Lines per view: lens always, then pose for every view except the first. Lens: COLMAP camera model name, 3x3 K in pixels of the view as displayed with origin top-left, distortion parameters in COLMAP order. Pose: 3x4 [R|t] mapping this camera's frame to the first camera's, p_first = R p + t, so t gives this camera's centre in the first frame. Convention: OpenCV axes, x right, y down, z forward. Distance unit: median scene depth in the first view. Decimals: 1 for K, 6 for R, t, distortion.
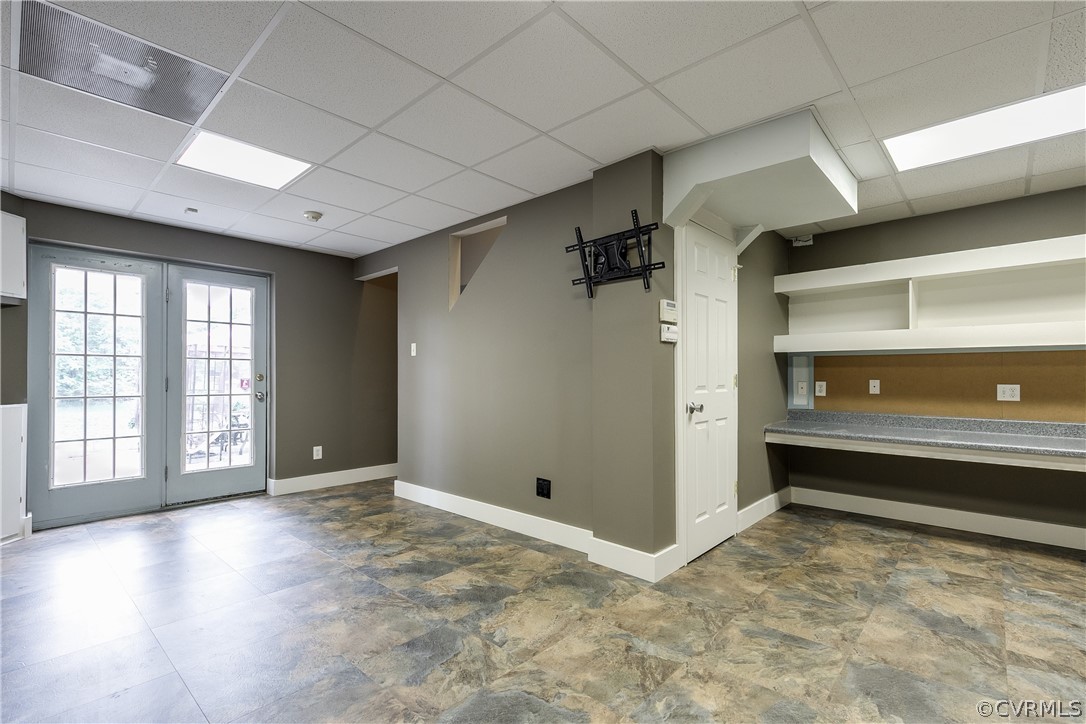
lens RADIAL K [[497.1, 0, 546.1], [0, 497.1, 372.7], [0, 0, 1]] dist [0.009569, -0.002151]
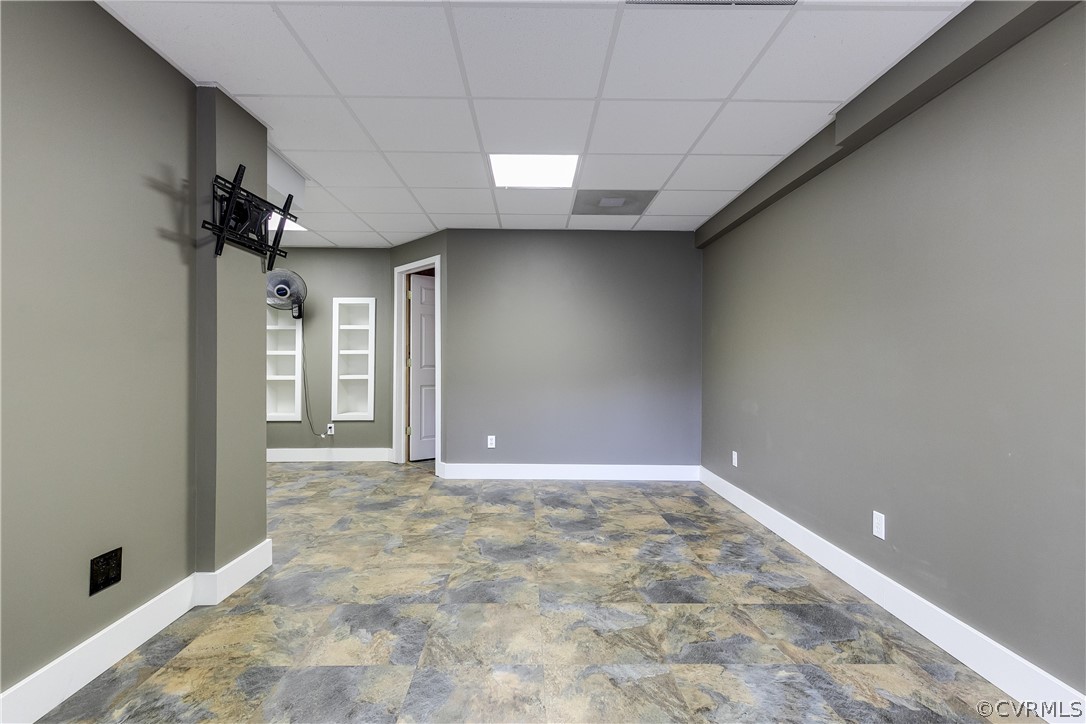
lens RADIAL K [[497.1, 0, 543.8], [0, 497.1, 361.5], [0, 0, 1]] dist [0.009569, -0.002151]
pose [[-0.693328, -0.001829, 0.720620, -1.064683], [-0.011143, 0.999904, -0.008184, 0.014229], [-0.720536, -0.013704, -0.693282, 1.557658]]
